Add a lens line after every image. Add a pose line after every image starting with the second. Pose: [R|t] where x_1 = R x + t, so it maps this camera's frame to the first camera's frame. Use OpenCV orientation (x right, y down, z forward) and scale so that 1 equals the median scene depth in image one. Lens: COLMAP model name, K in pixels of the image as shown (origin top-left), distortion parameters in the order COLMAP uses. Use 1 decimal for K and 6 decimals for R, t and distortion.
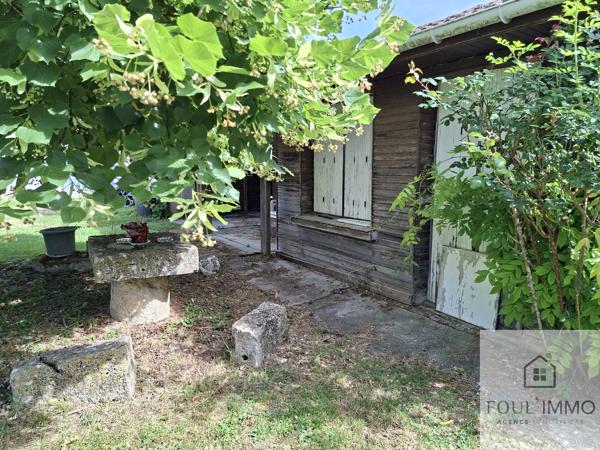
lens RADIAL K [[413.7, 0, 299.1], [0, 413.7, 227.1], [0, 0, 1]] dist [0.039086, -0.000640]
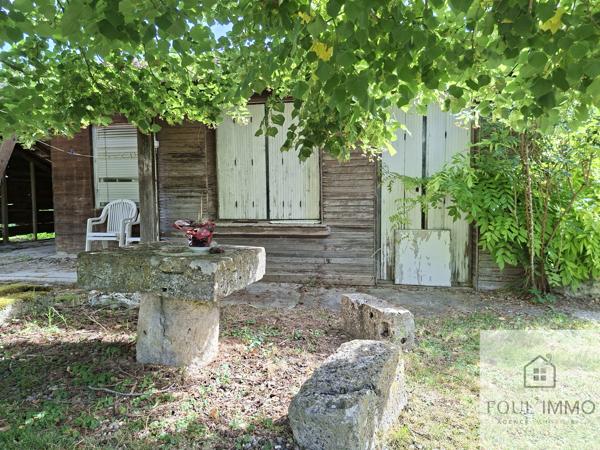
lens RADIAL K [[413.7, 0, 298.8], [0, 413.7, 222.7], [0, 0, 1]] dist [0.039086, -0.000640]
pose [[0.698009, -0.052401, 0.714169, -0.623744], [0.115660, 0.992474, -0.040222, 0.035146], [-0.706687, 0.110676, 0.698817, 0.299959]]
